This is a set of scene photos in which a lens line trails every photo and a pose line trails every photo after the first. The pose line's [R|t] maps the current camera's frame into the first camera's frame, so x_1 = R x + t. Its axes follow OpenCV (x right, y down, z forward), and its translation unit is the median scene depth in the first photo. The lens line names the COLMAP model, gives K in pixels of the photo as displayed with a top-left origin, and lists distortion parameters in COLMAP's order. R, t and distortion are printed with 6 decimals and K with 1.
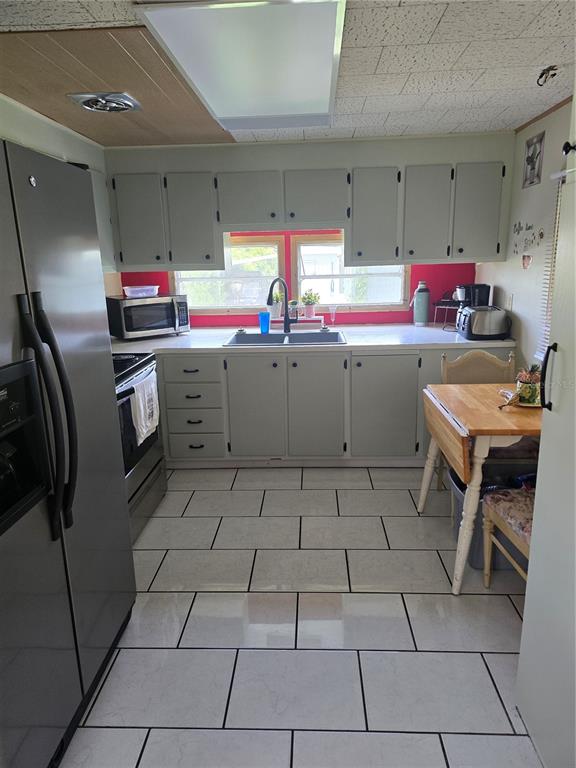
lens RADIAL K [[521.0, 0, 291.0], [0, 521.0, 386.3], [0, 0, 1]] dist [0.045271, -0.041590]
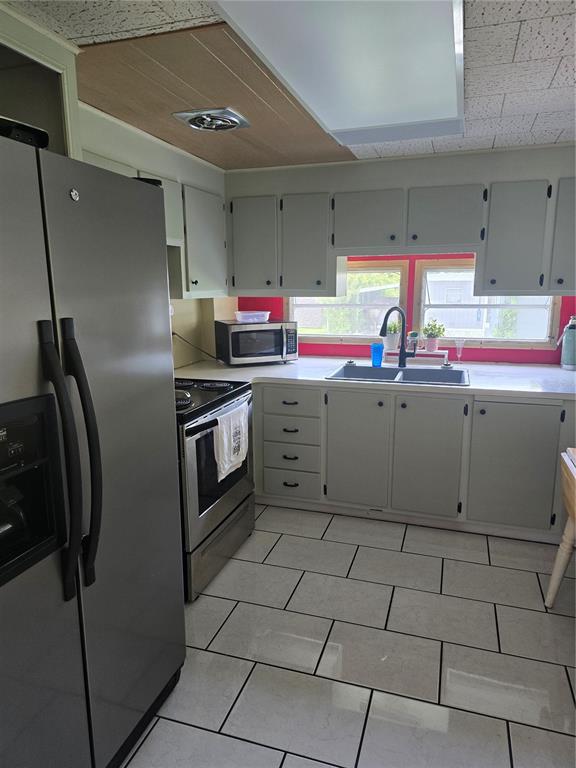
lens RADIAL K [[521.0, 0, 291.0], [0, 521.0, 386.3], [0, 0, 1]] dist [0.045271, -0.041590]
pose [[0.963397, 0.071497, -0.258368, 0.047995], [-0.083394, 0.995889, -0.035372, -0.026702], [0.254777, 0.055624, 0.965399, 0.103008]]
